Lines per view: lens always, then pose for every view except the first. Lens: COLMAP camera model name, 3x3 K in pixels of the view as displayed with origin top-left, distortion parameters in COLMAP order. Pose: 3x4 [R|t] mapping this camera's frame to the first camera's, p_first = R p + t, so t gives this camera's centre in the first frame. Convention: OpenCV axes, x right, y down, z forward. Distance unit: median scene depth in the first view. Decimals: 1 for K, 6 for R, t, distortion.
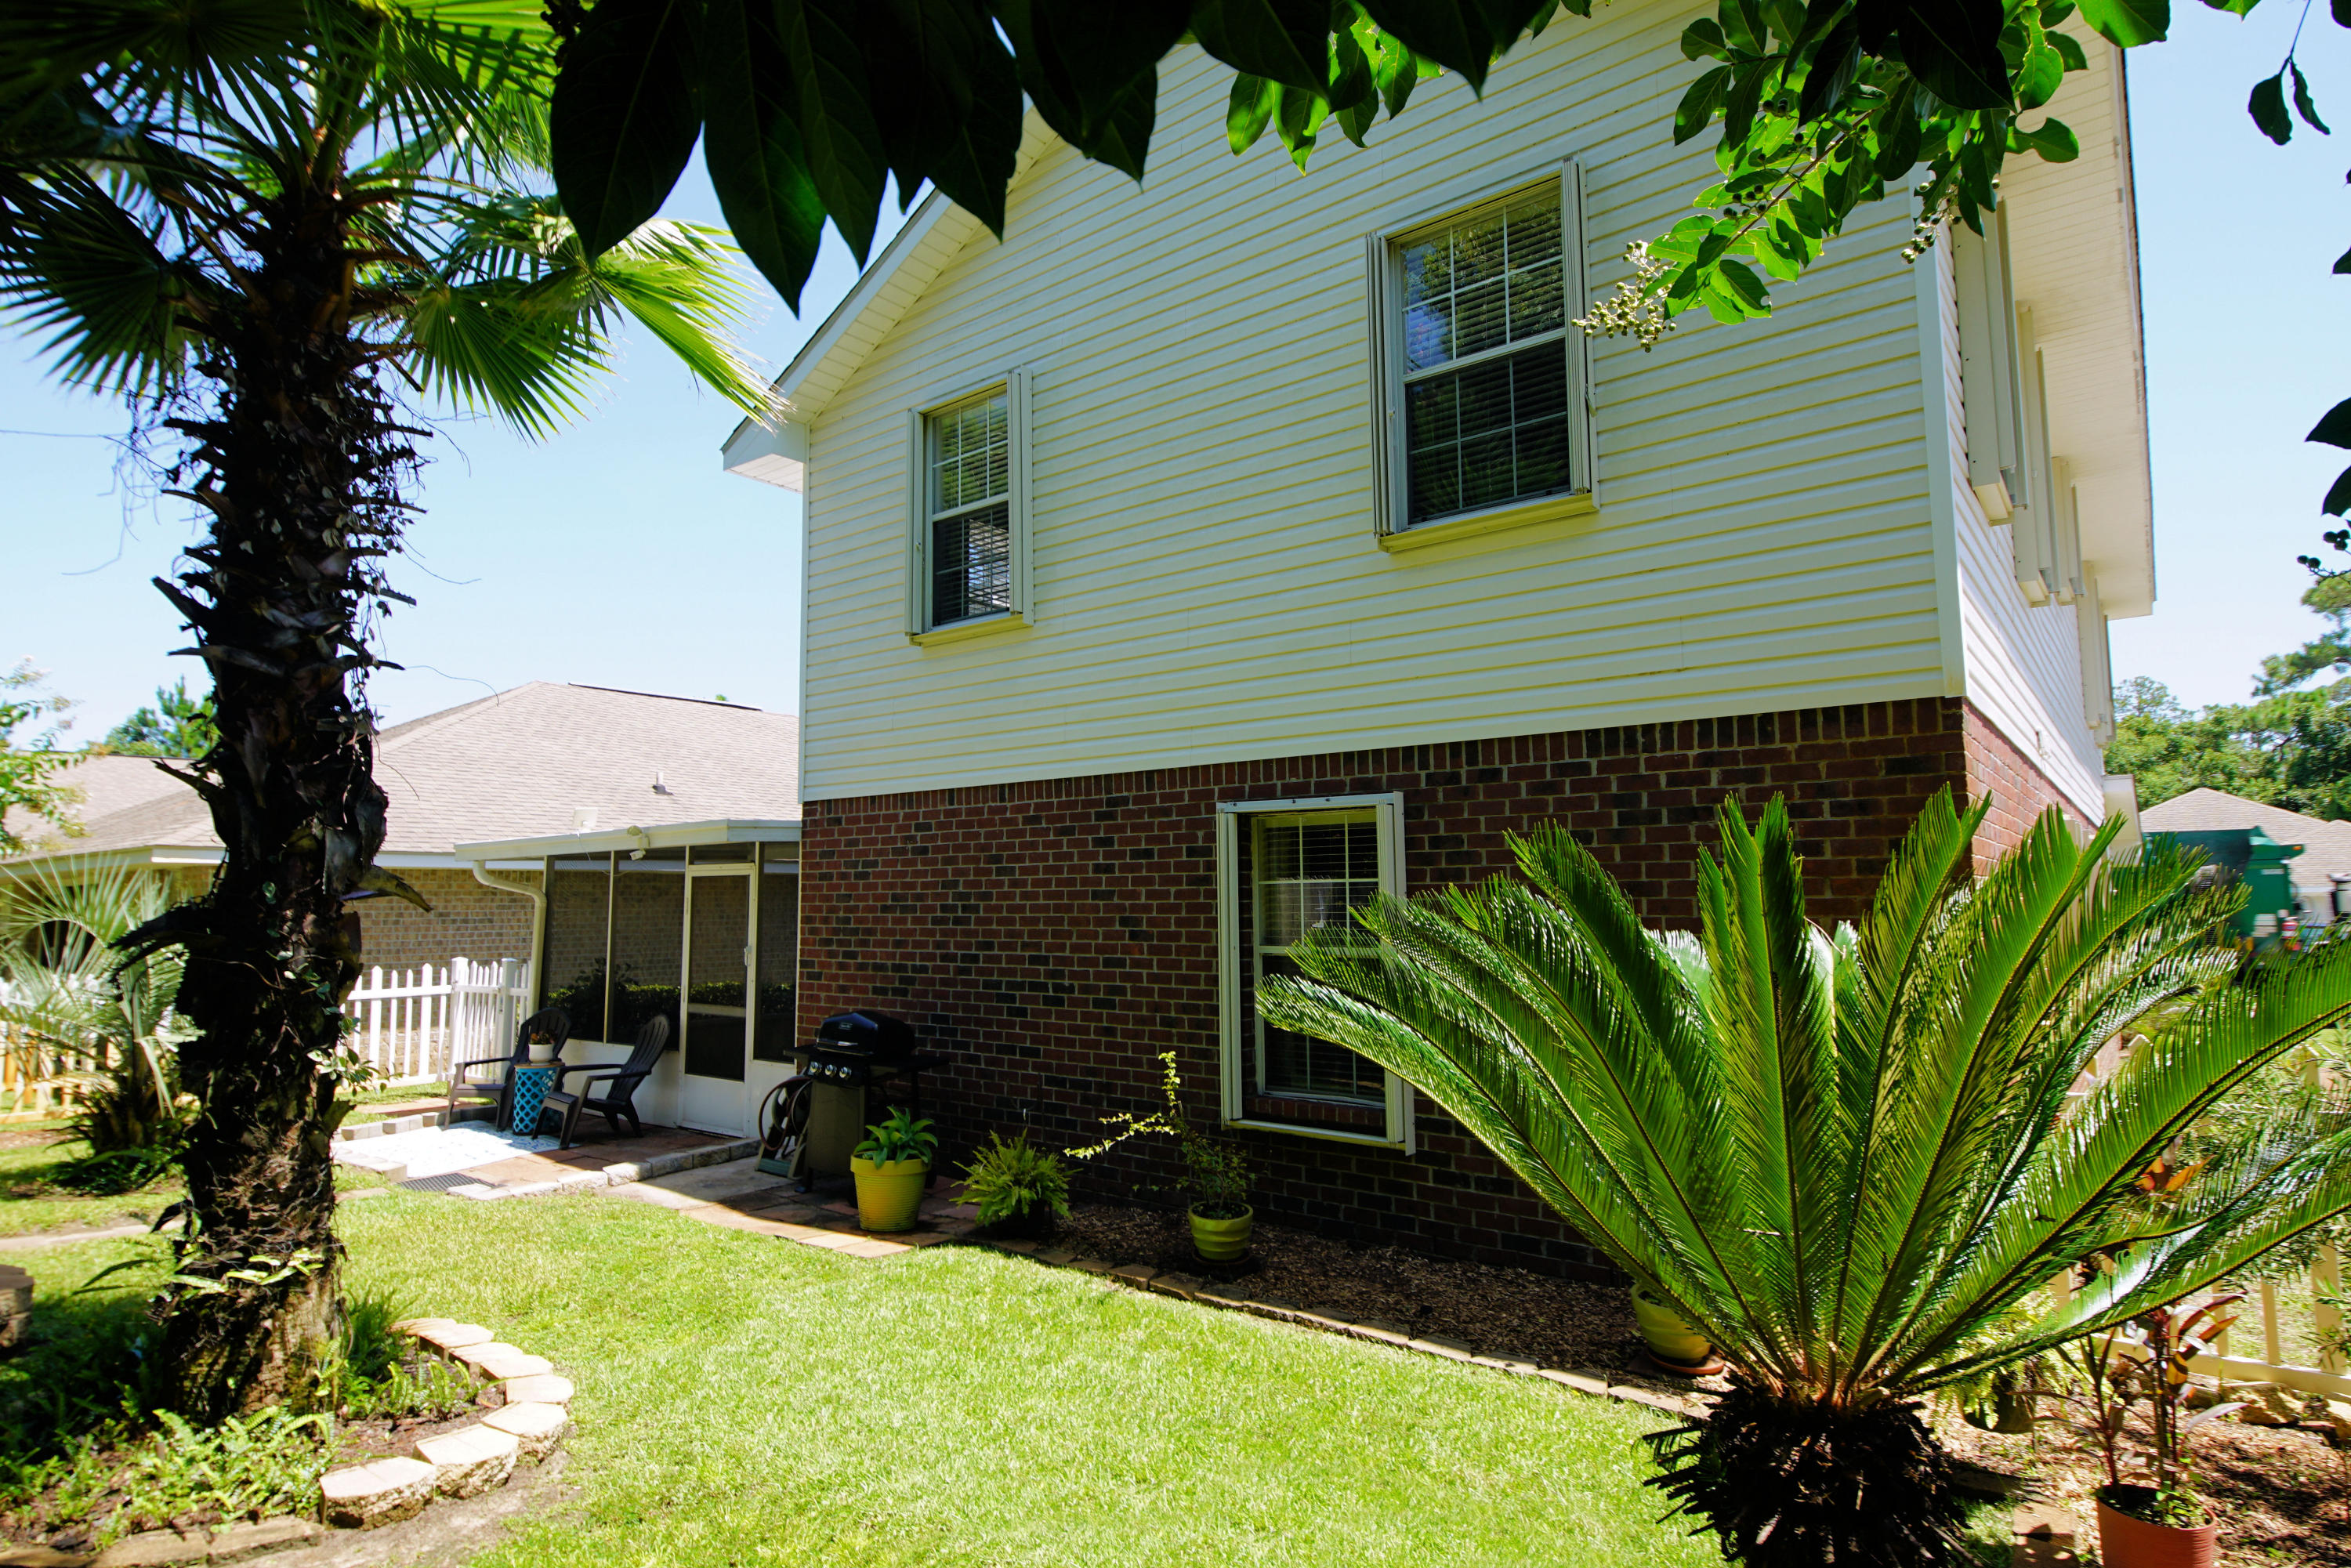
lens RADIAL K [[1228.4, 0, 1175.5], [0, 1228.4, 784.0], [0, 0, 1]] dist [0.004313, 0.000283]
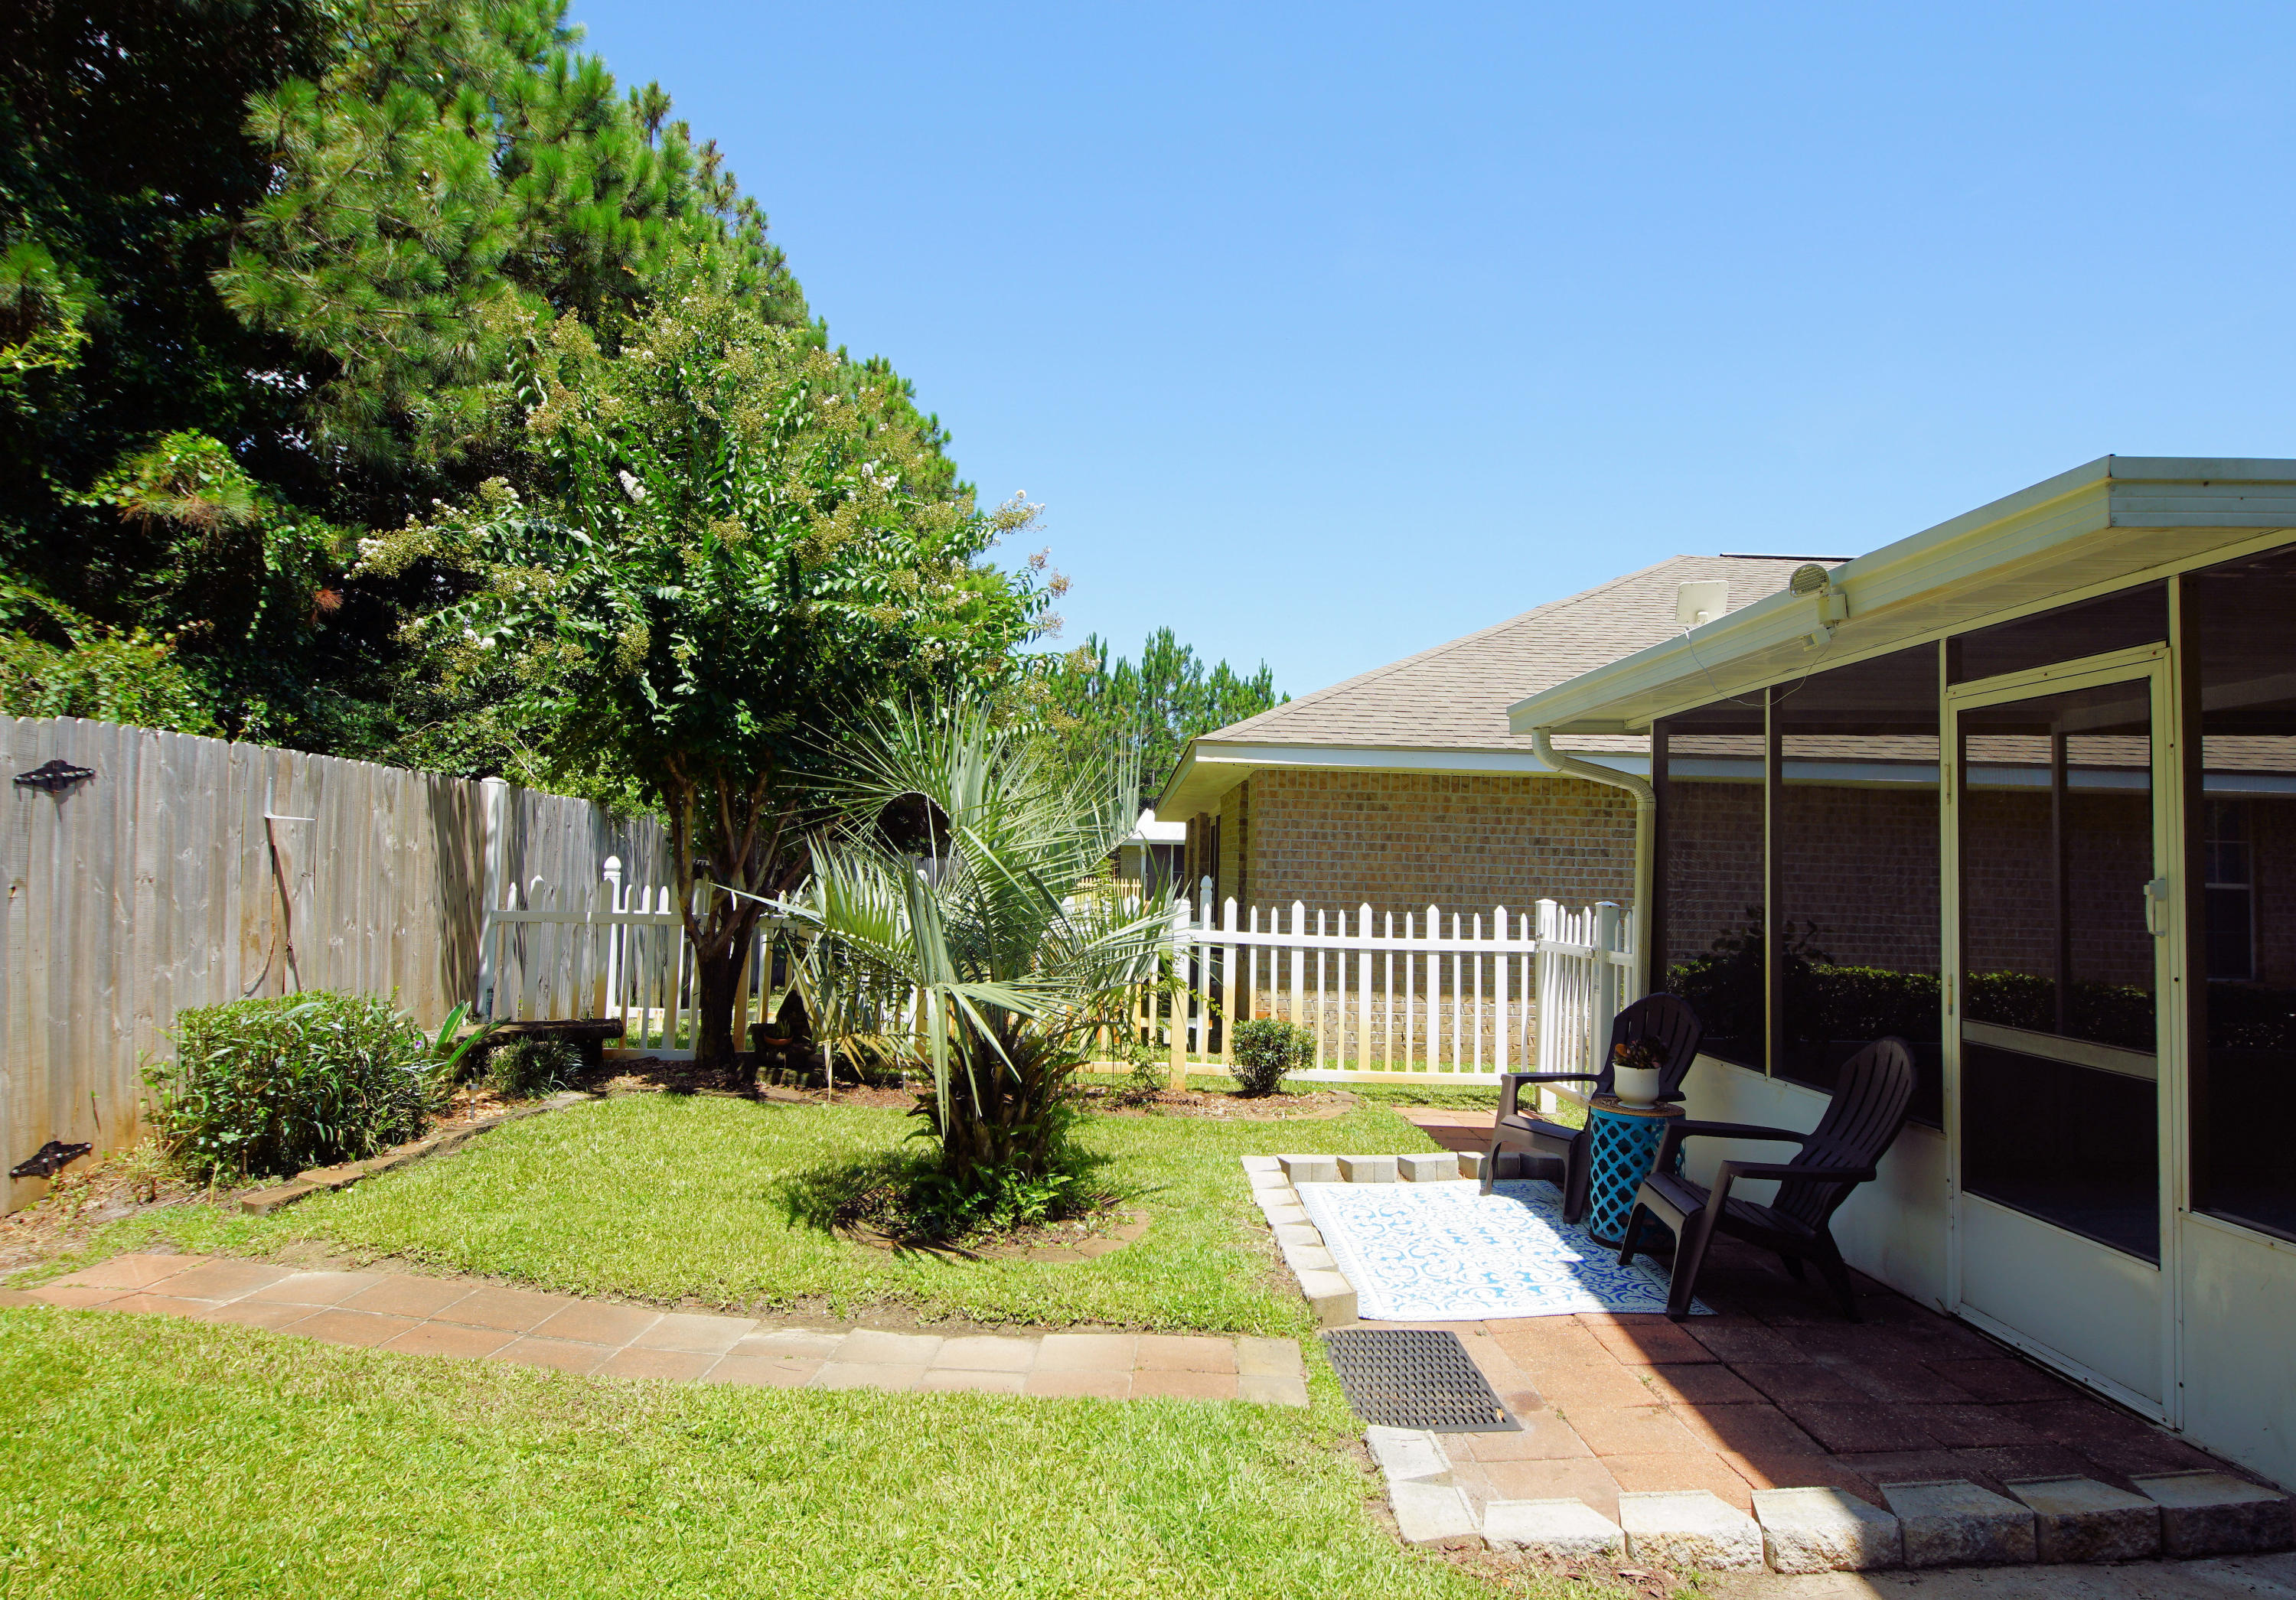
lens RADIAL K [[1265.0, 0, 1148.0], [0, 1265.0, 800.0], [0, 0, 1]] dist [-0.002624, -0.000949]
pose [[0.620108, -0.018278, -0.784304, -0.223085], [0.047453, 0.998772, 0.014243, 0.082695], [0.783080, -0.046050, 0.620214, 0.505597]]
